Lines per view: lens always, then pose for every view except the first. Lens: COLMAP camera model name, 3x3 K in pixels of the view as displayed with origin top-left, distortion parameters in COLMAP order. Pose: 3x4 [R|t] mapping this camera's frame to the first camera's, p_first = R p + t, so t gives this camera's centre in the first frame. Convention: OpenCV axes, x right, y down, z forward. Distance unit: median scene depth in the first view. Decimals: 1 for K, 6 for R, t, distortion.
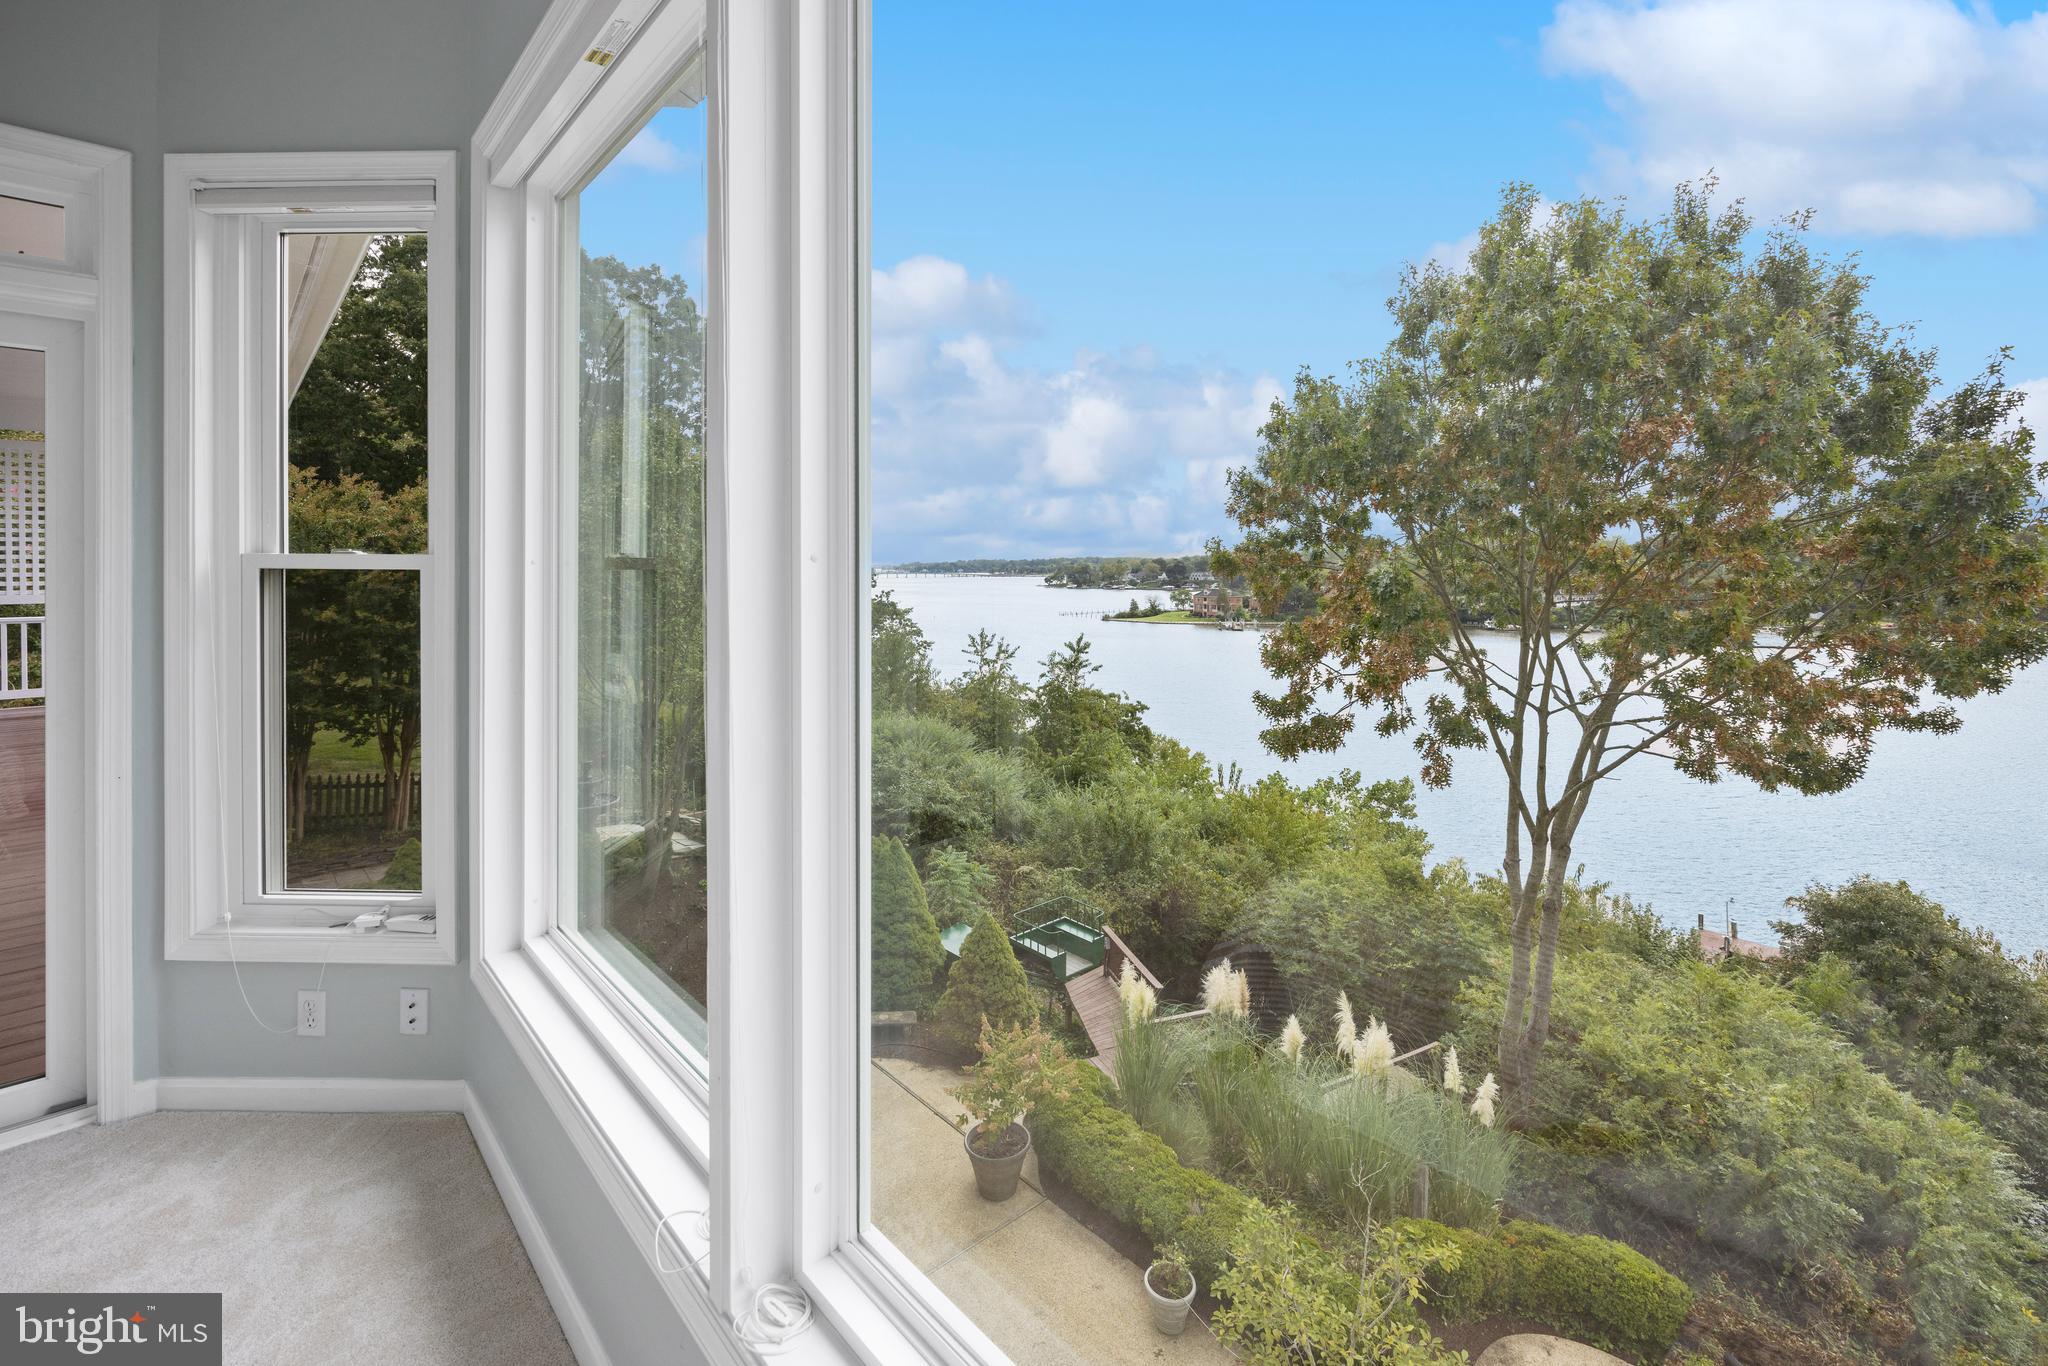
lens RADIAL K [[849.9, 0, 1018.4], [0, 849.9, 555.2], [0, 0, 1]] dist [-0.001291, -0.000805]
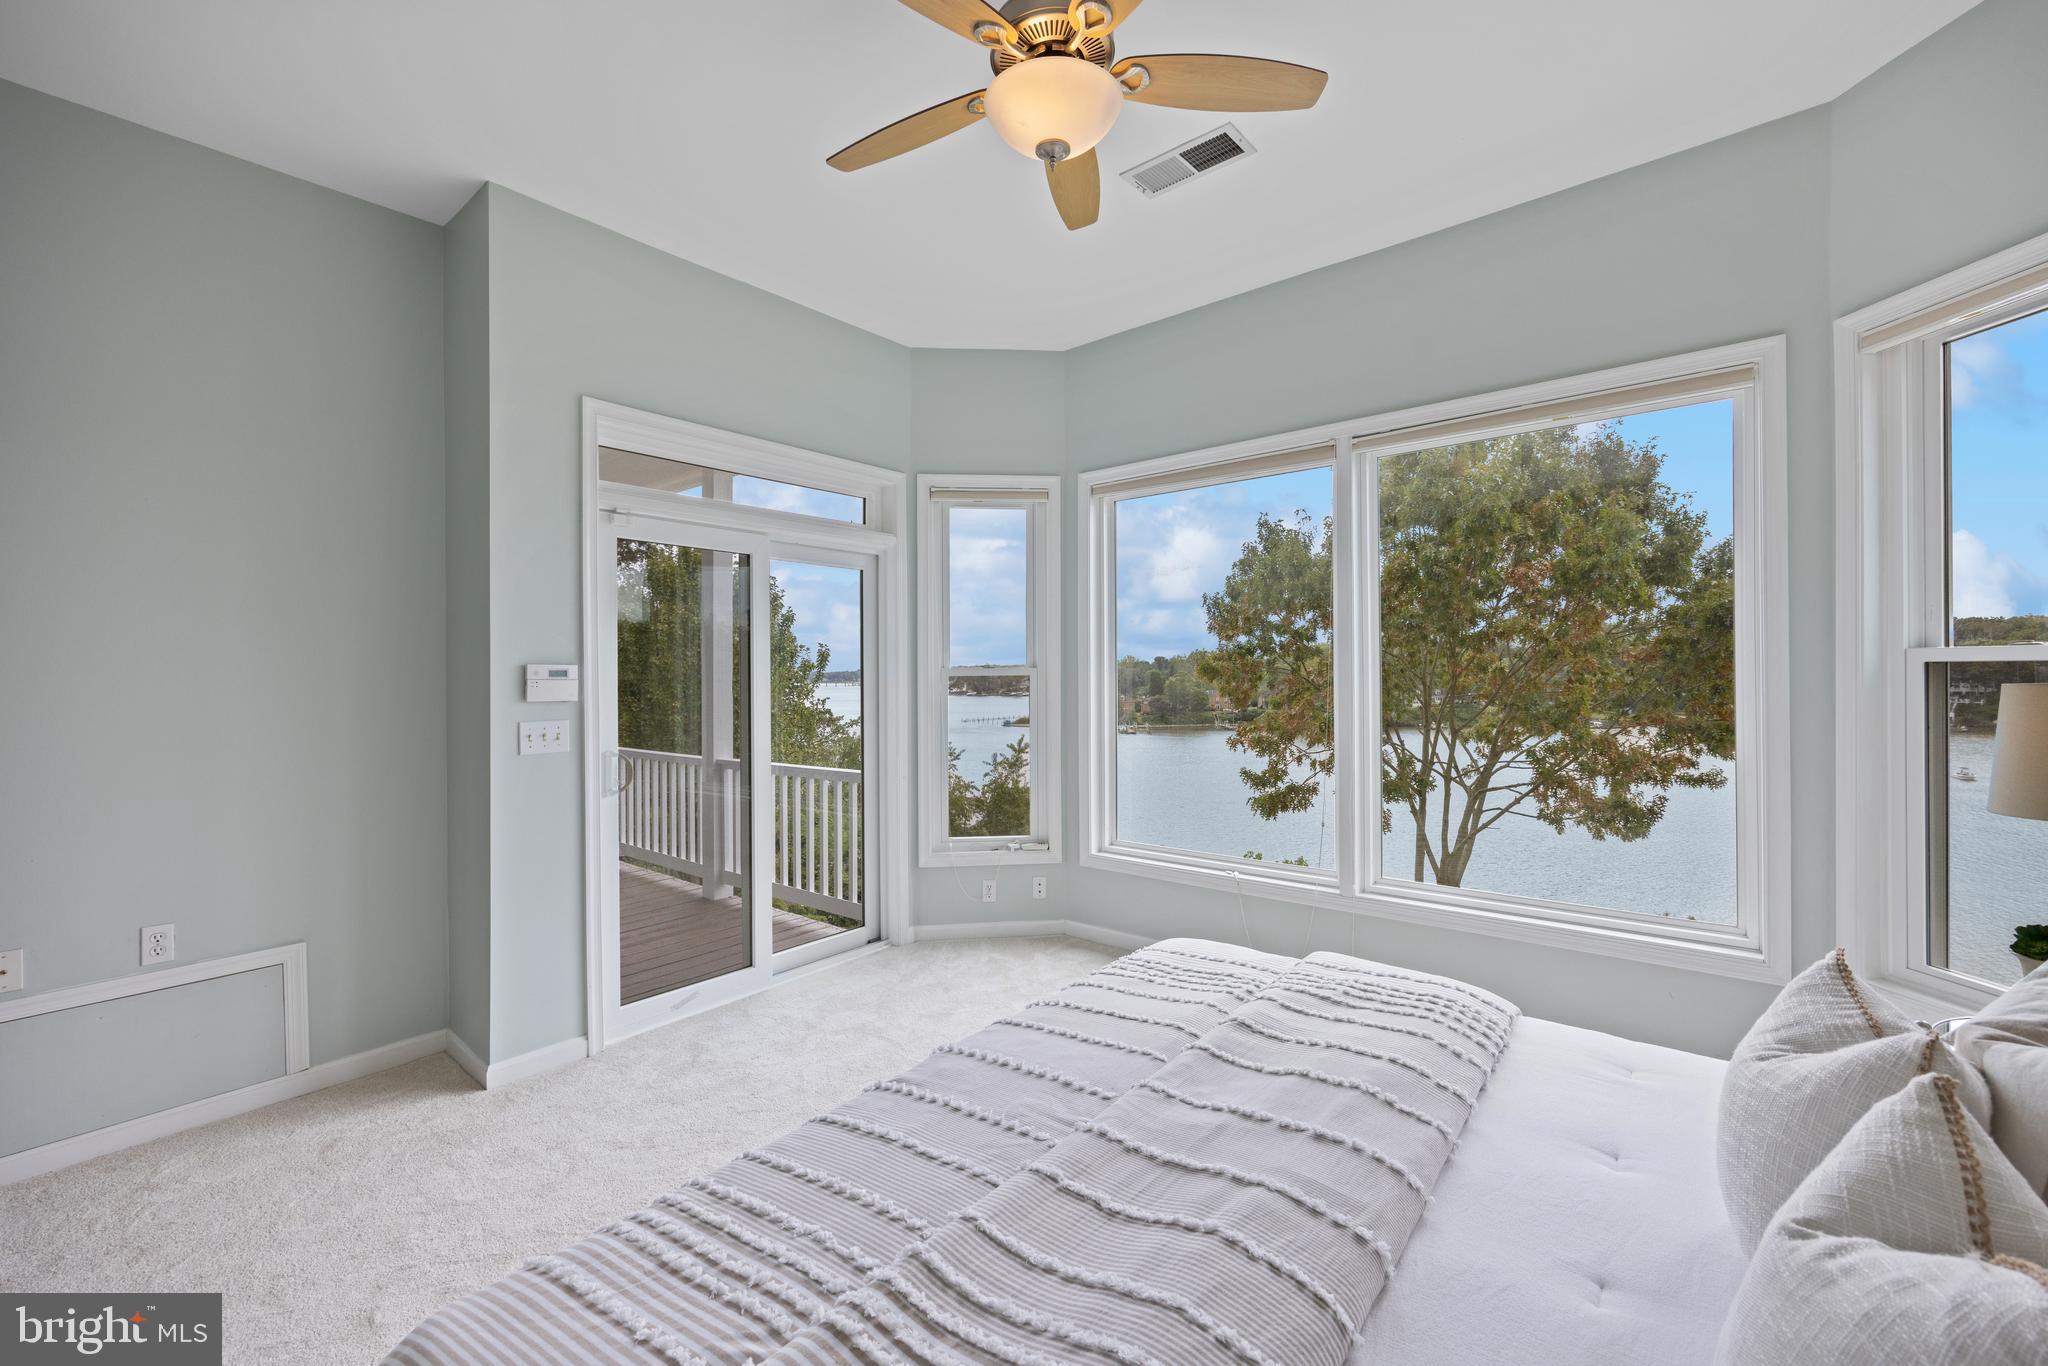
lens RADIAL K [[849.9, 0, 1004.8], [0, 849.9, 660.3], [0, 0, 1]] dist [-0.001291, -0.000805]
pose [[0.992254, -0.008362, 0.123947, -0.228485], [0.008792, 0.999957, -0.002920, -0.003306], [-0.123917, 0.003987, 0.992285, -0.231806]]
